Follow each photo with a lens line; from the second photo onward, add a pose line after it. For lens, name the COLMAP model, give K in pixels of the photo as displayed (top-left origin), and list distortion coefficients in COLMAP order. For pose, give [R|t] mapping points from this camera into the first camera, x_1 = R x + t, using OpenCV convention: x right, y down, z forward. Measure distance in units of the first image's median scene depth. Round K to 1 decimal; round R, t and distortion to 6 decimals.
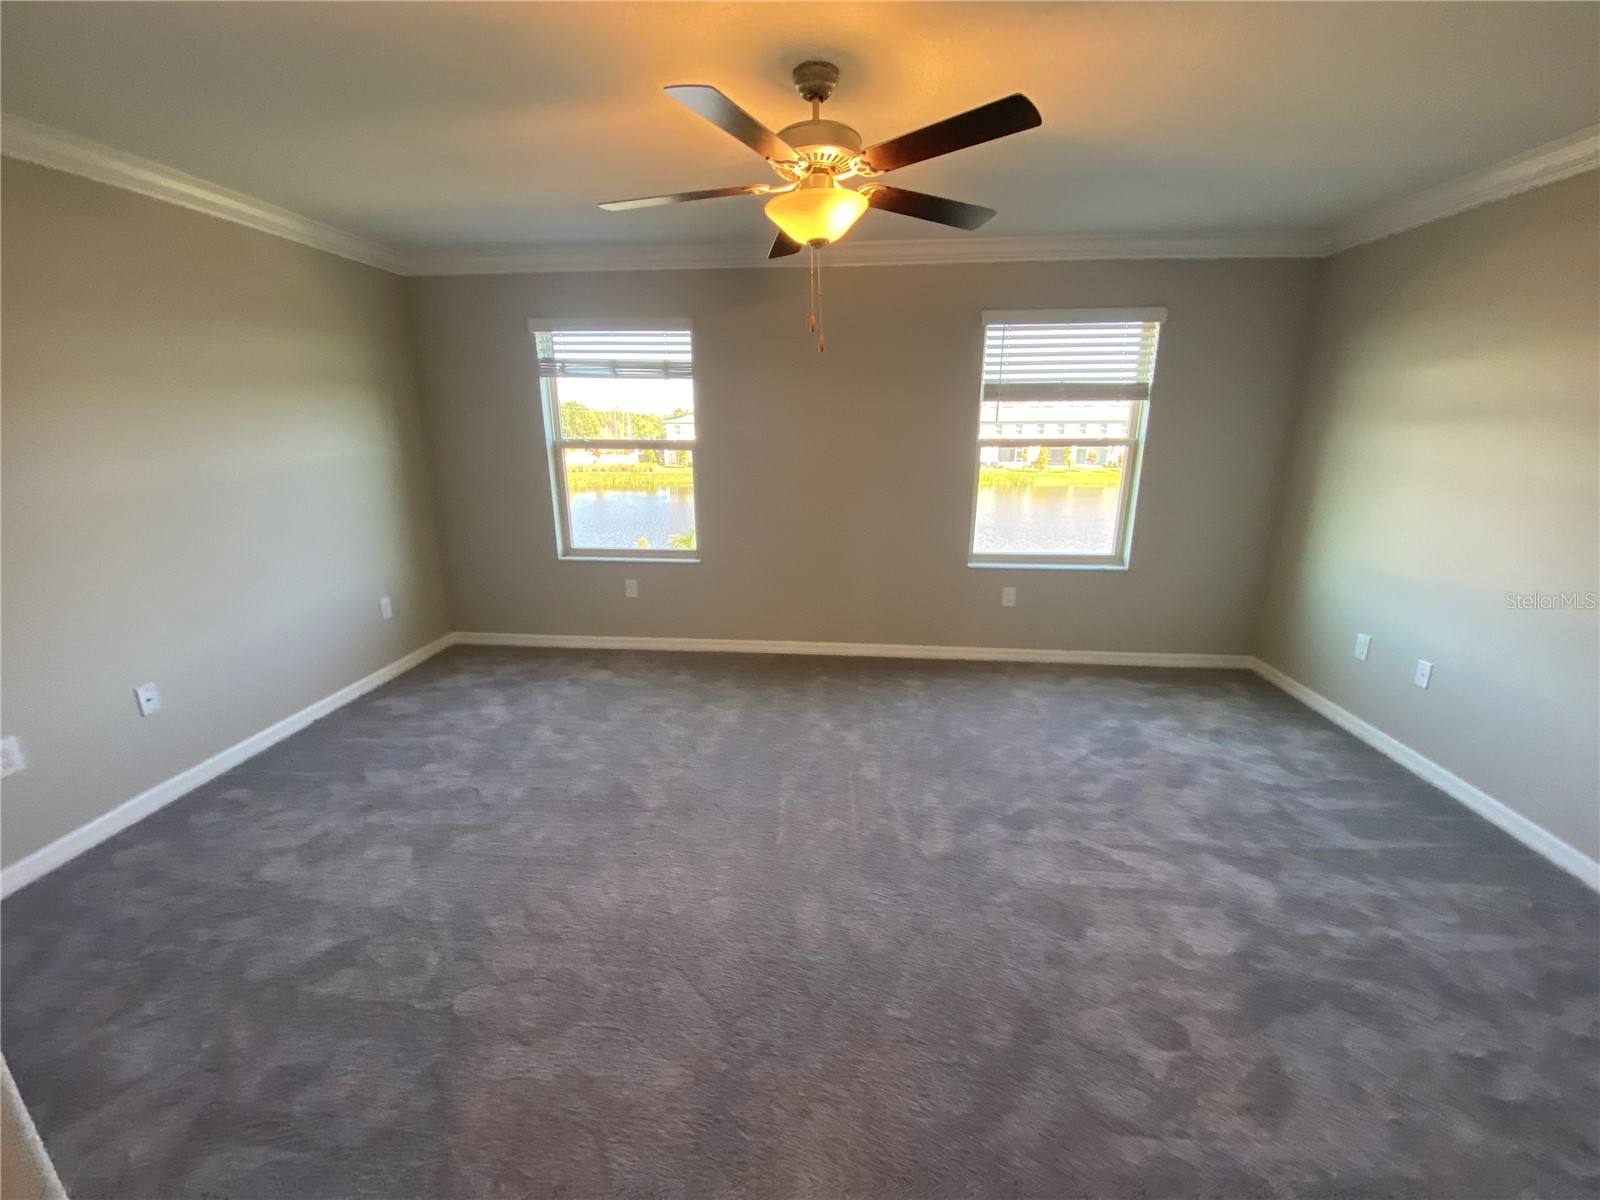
lens RADIAL K [[646.7, 0, 800.6], [0, 646.7, 600.1], [0, 0, 1]] dist [-0.005125, -0.002106]
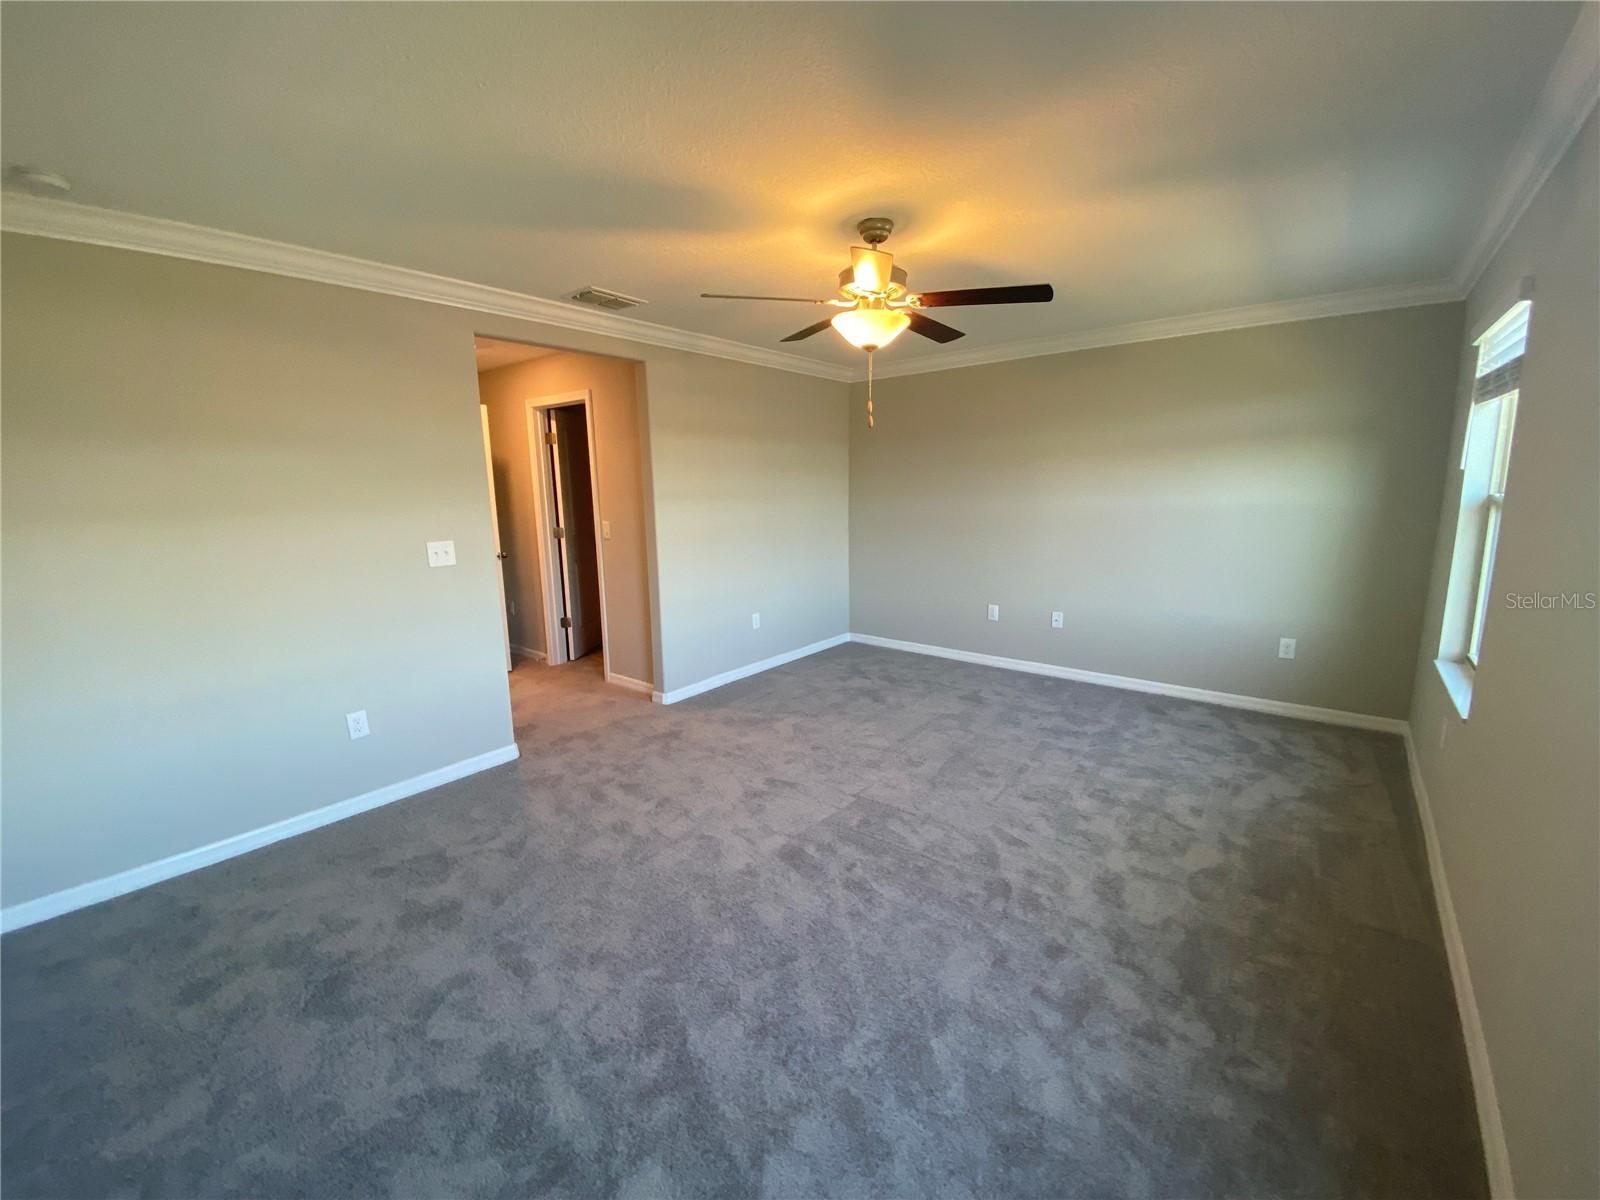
lens RADIAL K [[646.7, 0, 799.2], [0, 646.7, 599.4], [0, 0, 1]] dist [-0.005125, -0.002106]
pose [[-0.599321, 0.144924, -0.787281, 0.710442], [-0.184119, 0.932154, 0.311753, -0.270637], [0.779047, 0.331793, -0.531976, 1.035678]]
